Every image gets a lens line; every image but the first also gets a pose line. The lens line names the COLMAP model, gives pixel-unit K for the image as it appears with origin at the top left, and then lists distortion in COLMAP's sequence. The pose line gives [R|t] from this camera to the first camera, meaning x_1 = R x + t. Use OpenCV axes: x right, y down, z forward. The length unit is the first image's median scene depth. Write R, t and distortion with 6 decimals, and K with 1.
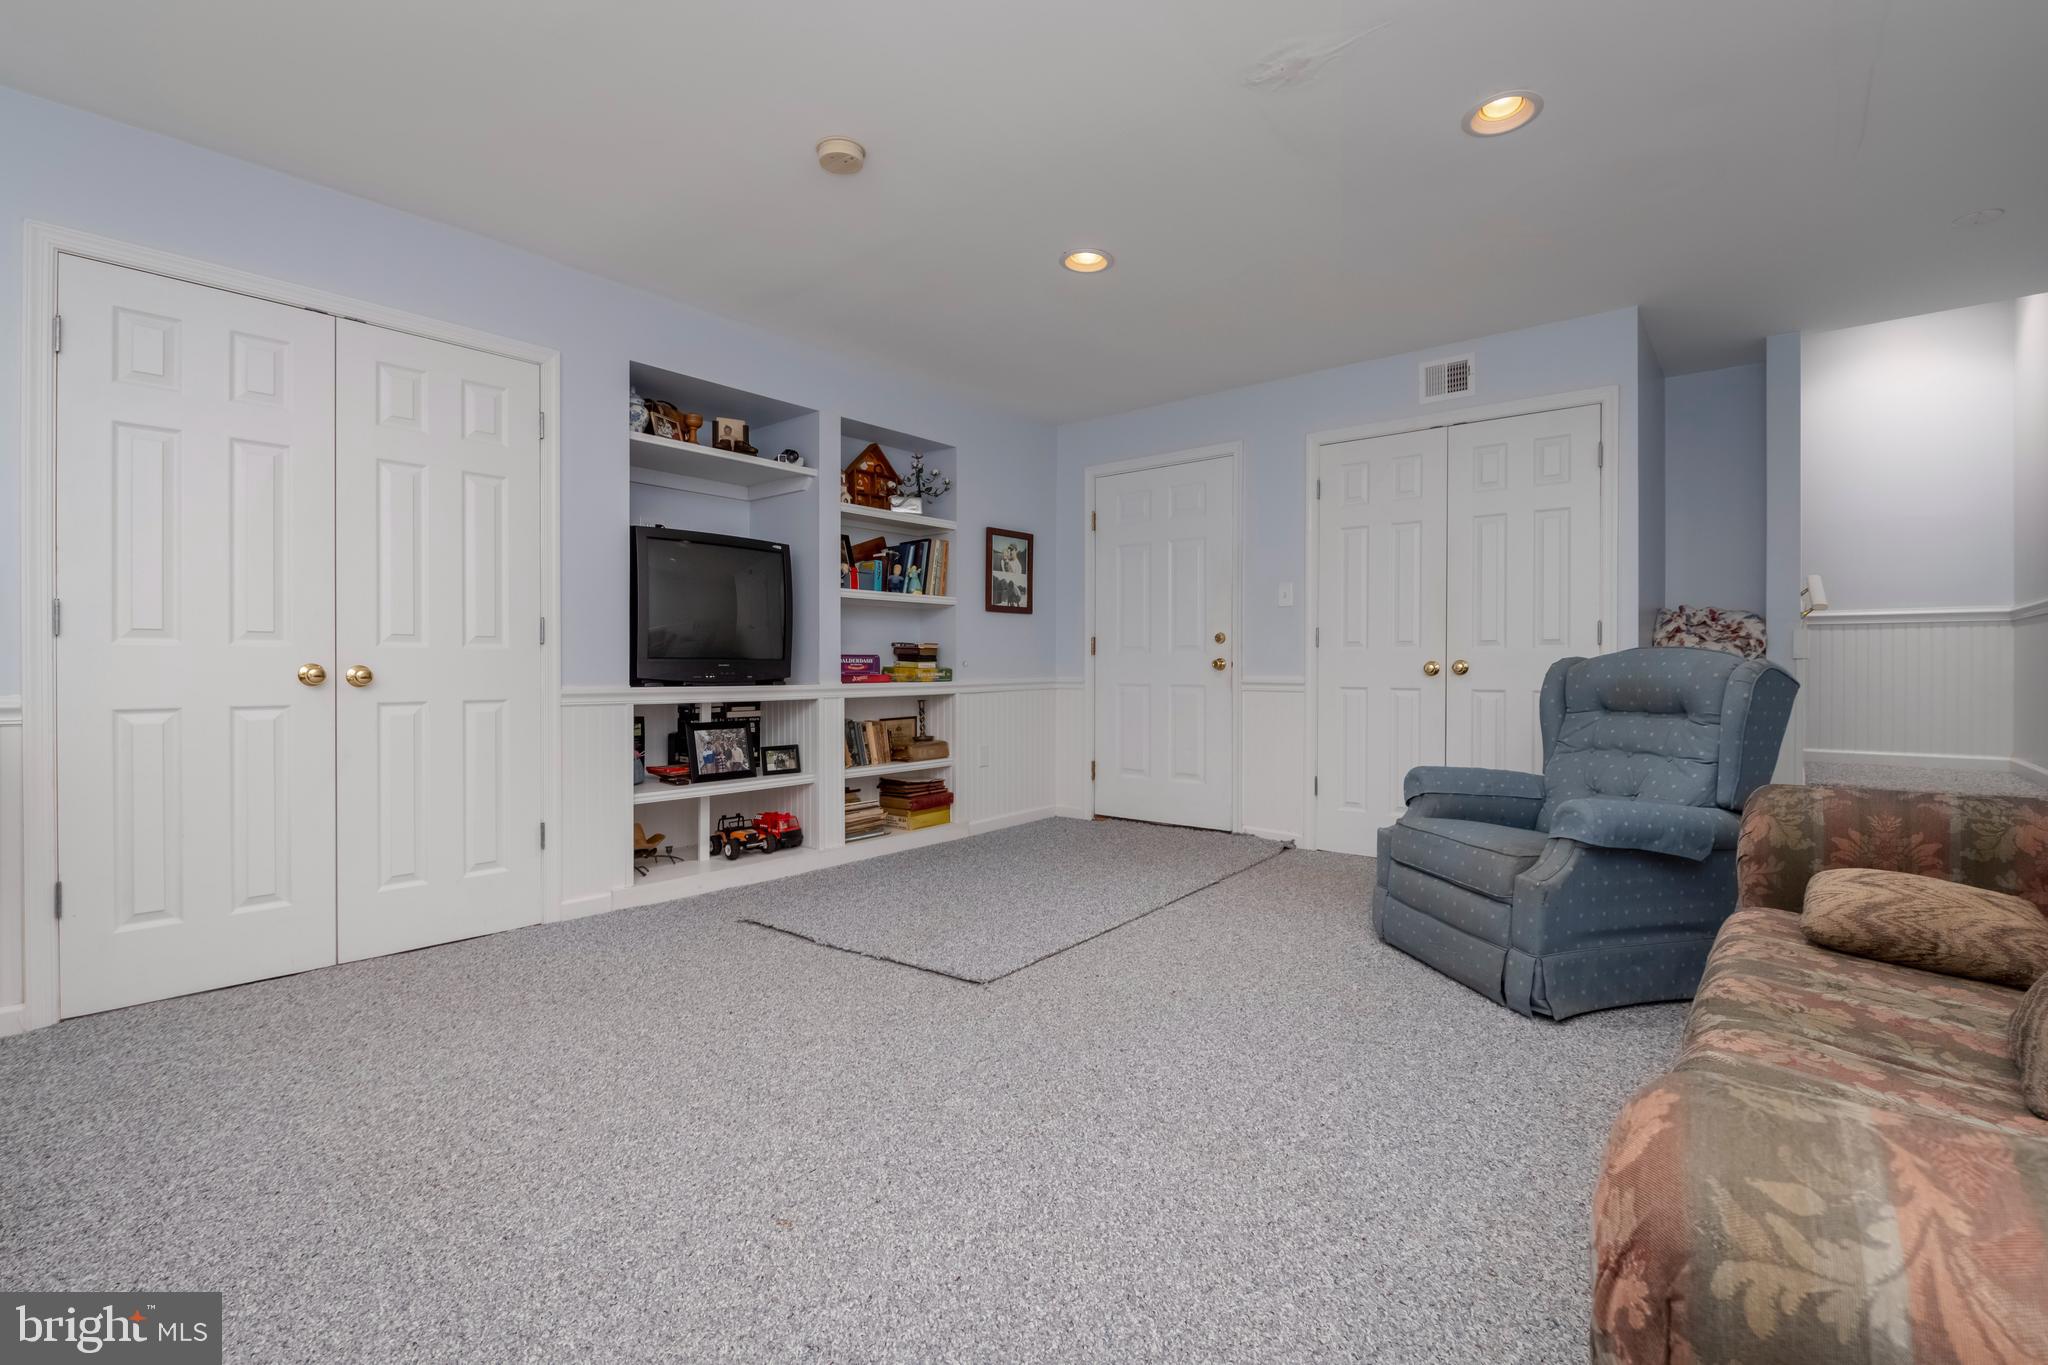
lens RADIAL K [[944.4, 0, 1030.9], [0, 944.4, 672.7], [0, 0, 1]] dist [-0.009542, 0.000202]
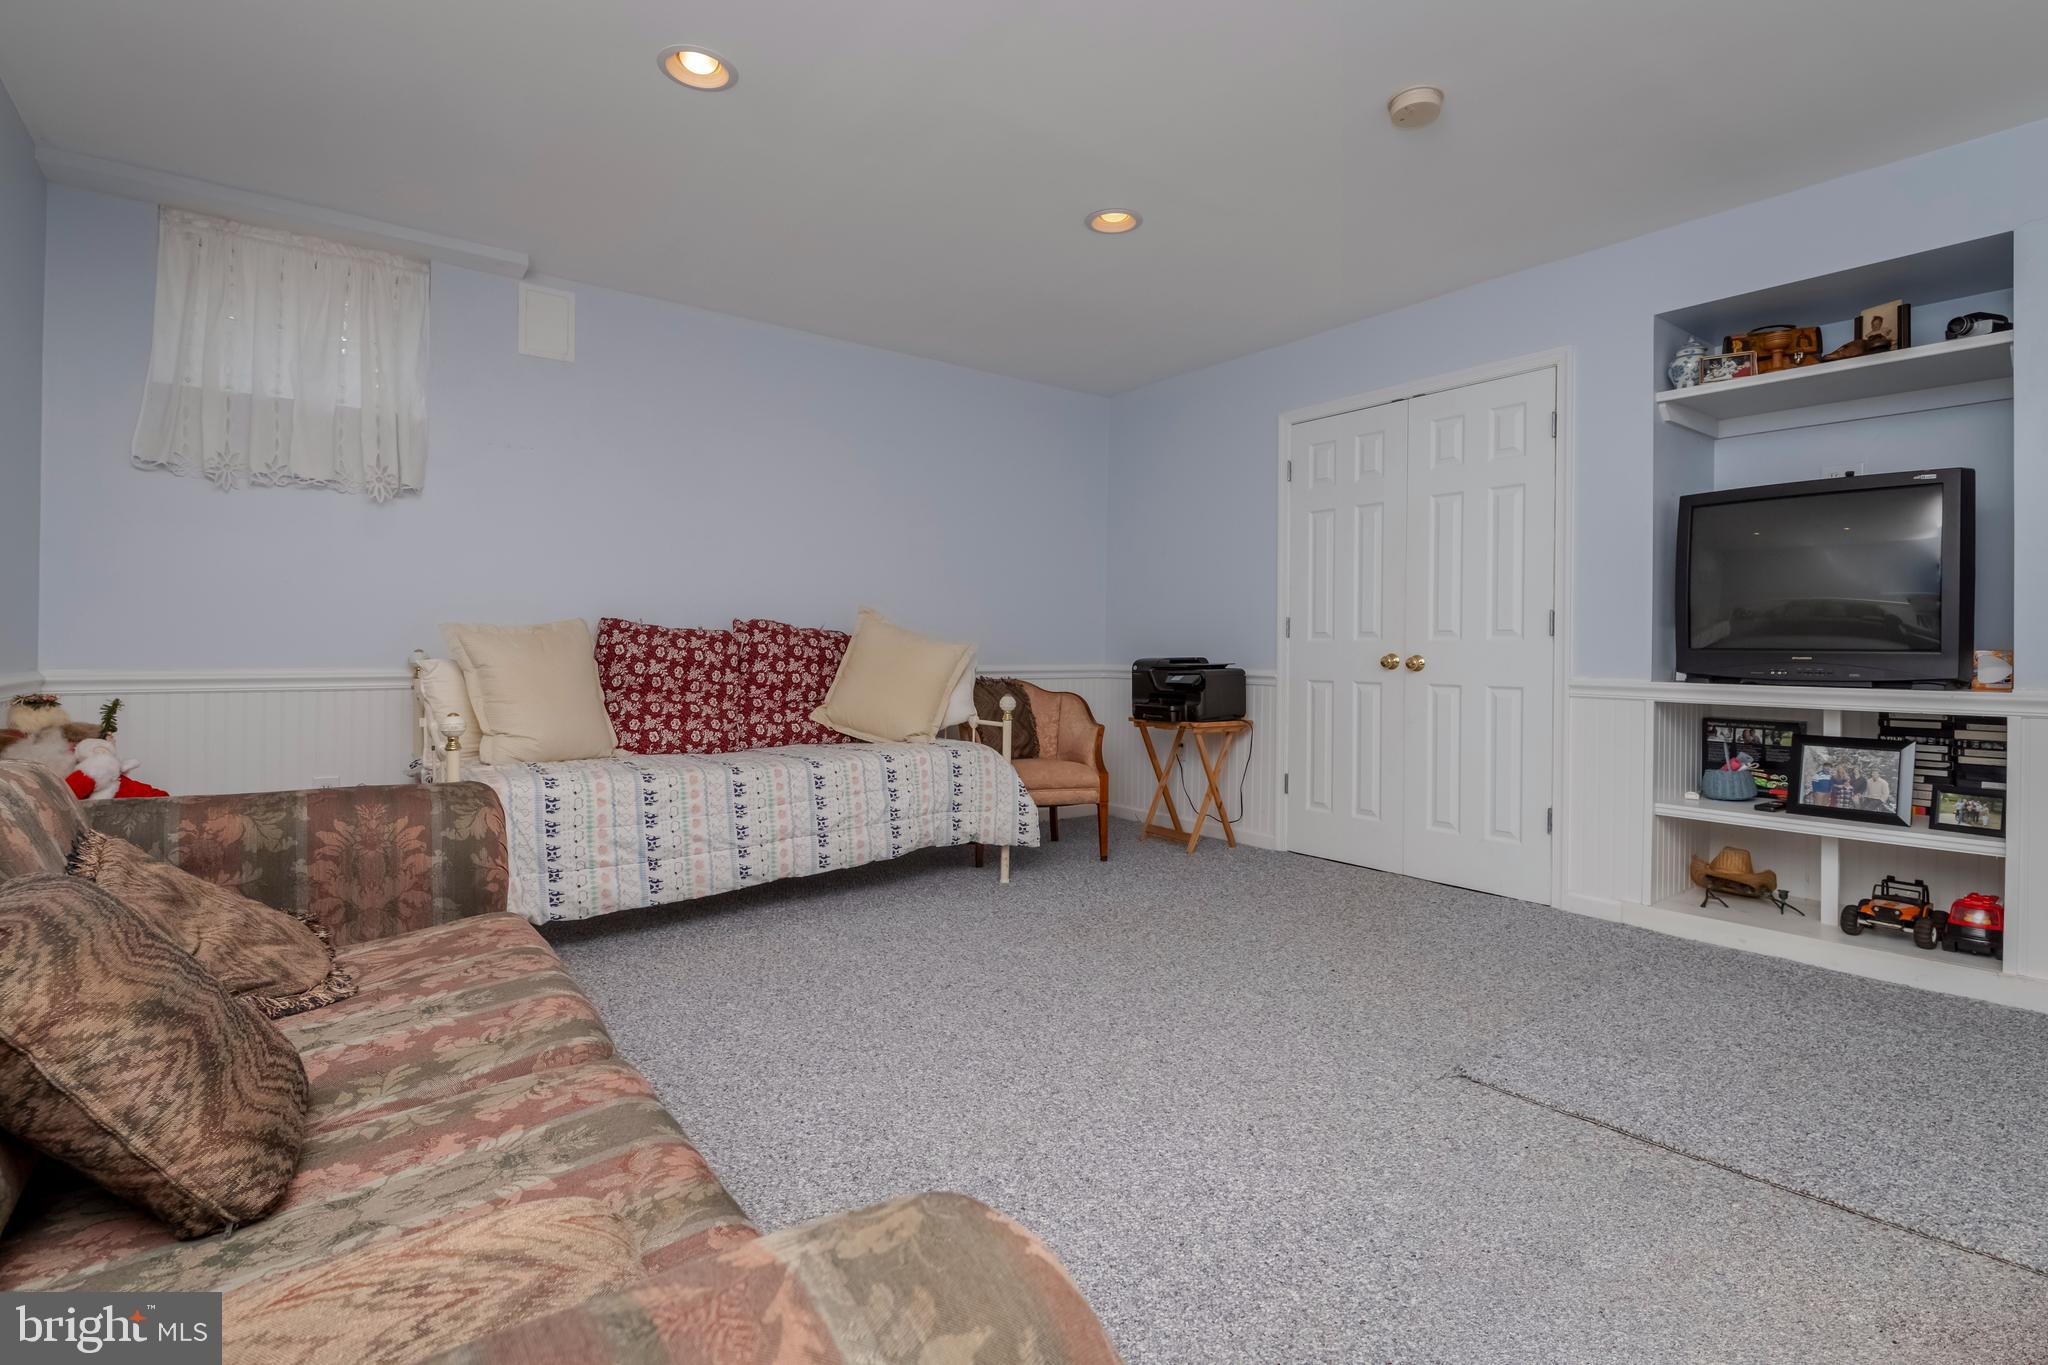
lens RADIAL K [[985.4, 0, 1013.5], [0, 985.4, 652.2], [0, 0, 1]] dist [-0.011087, 0.000271]
pose [[-0.268014, -0.000798, -0.963415, 0.561268], [-0.016064, 0.999864, 0.003641, -0.005142], [0.963281, 0.016452, -0.267990, 0.597344]]
